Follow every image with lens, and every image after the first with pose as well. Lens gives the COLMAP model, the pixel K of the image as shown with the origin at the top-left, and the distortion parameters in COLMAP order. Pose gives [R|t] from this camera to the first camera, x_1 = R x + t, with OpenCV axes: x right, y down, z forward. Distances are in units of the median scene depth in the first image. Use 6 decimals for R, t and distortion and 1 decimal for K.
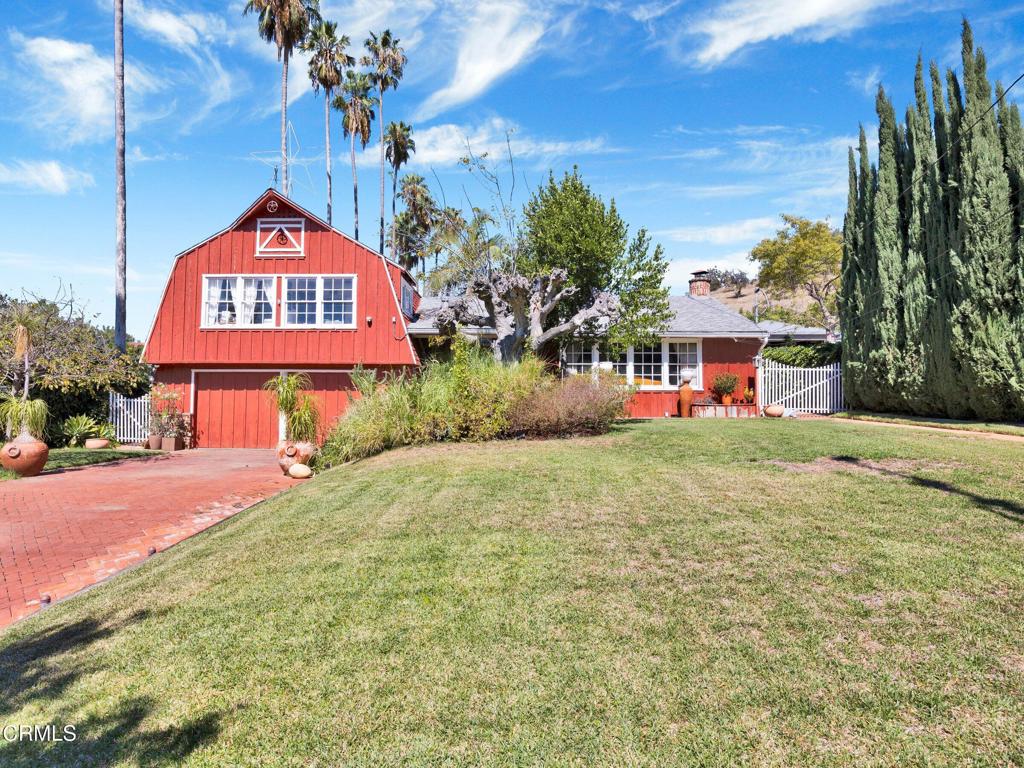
lens RADIAL K [[587.0, 0, 512.0], [0, 587.0, 384.0], [0, 0, 1]] dist [-0.019924, -0.000032]
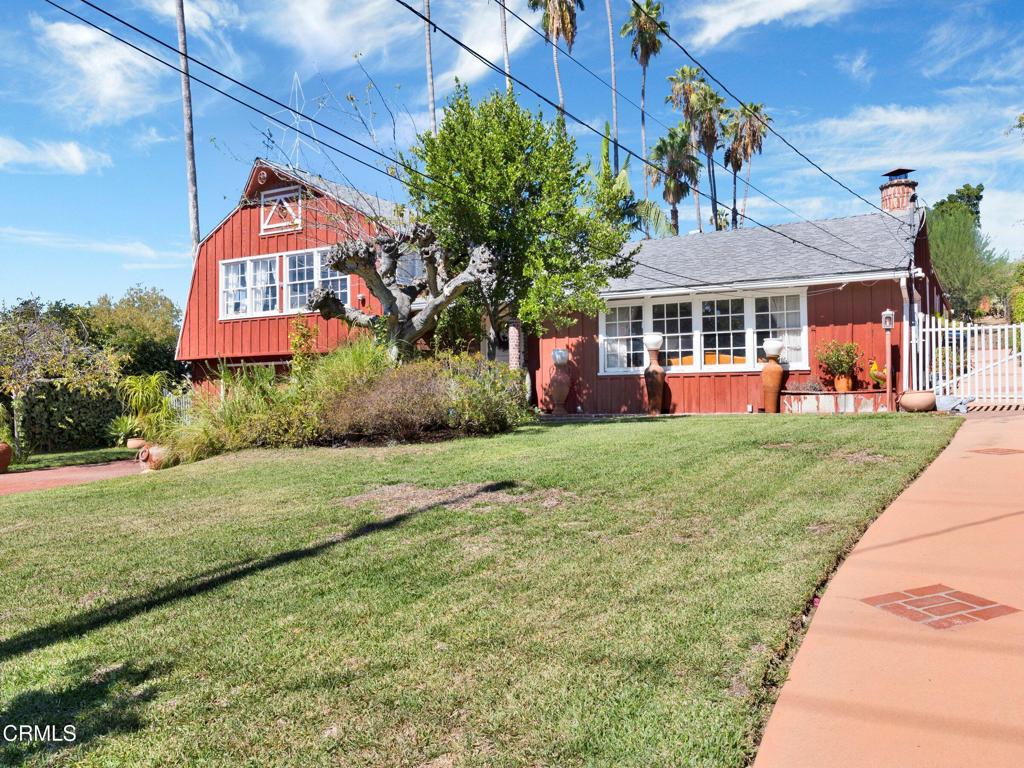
lens RADIAL K [[816.4, 0, 512.0], [0, 816.4, 384.0], [0, 0, 1]] dist [-0.016326, -0.003517]
pose [[0.878783, -0.022549, -0.476689, 0.483996], [0.036504, 0.999133, 0.020034, -0.003096], [0.475823, -0.035007, 0.878844, 0.083586]]
